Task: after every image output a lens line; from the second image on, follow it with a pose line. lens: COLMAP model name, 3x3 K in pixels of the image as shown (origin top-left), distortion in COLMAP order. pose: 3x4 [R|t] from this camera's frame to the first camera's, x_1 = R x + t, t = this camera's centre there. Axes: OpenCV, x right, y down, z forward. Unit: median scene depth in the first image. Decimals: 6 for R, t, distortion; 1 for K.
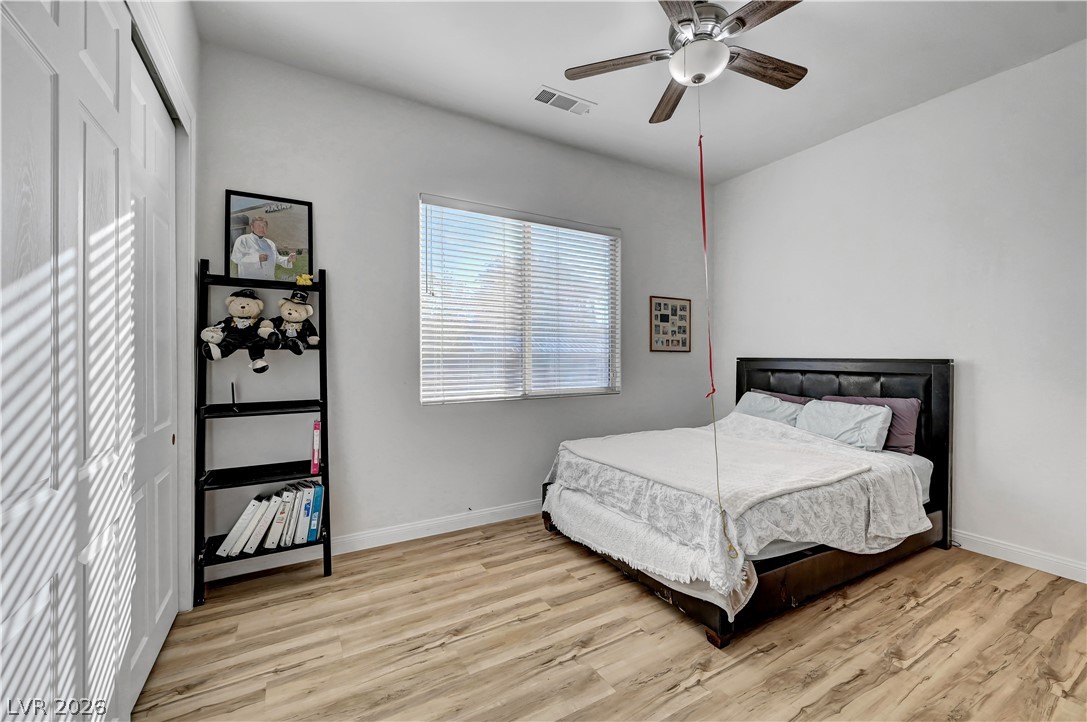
lens RADIAL K [[446.1, 0, 545.2], [0, 446.1, 357.9], [0, 0, 1]] dist [-0.000740, 0.001061]
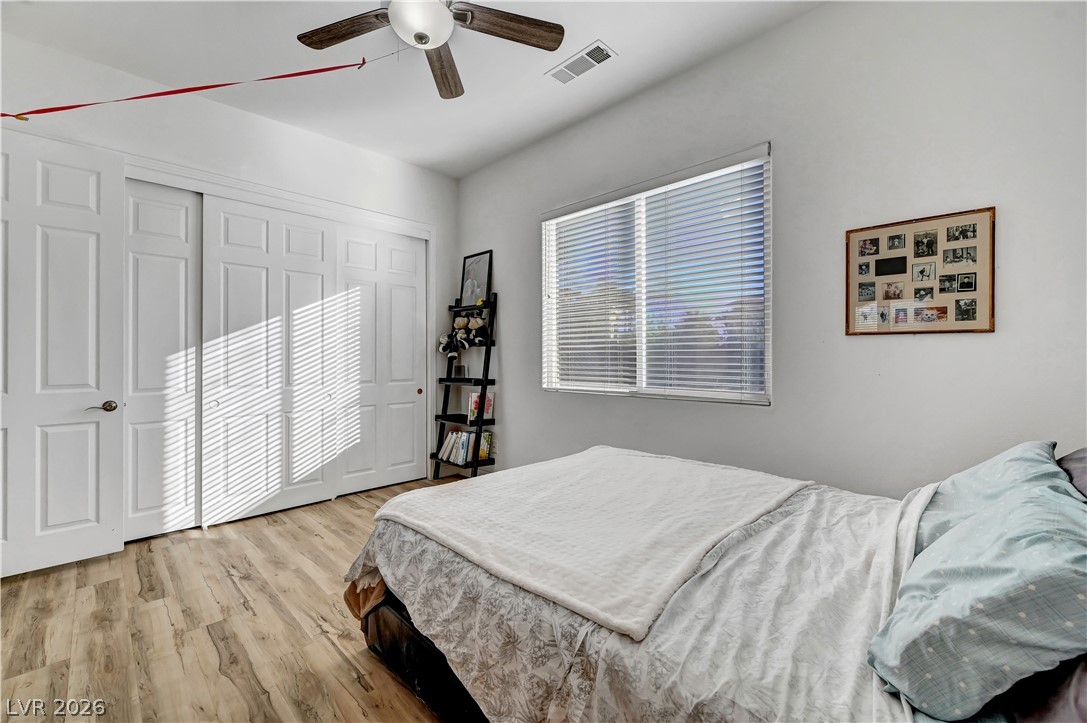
lens RADIAL K [[446.1, 0, 545.4], [0, 446.1, 358.9], [0, 0, 1]] dist [-0.000740, 0.001061]
pose [[0.262223, 0.005898, -0.964989, 0.646932], [-0.001125, 0.999983, 0.005806, 0.010606], [0.965007, -0.000437, 0.262225, 0.508448]]
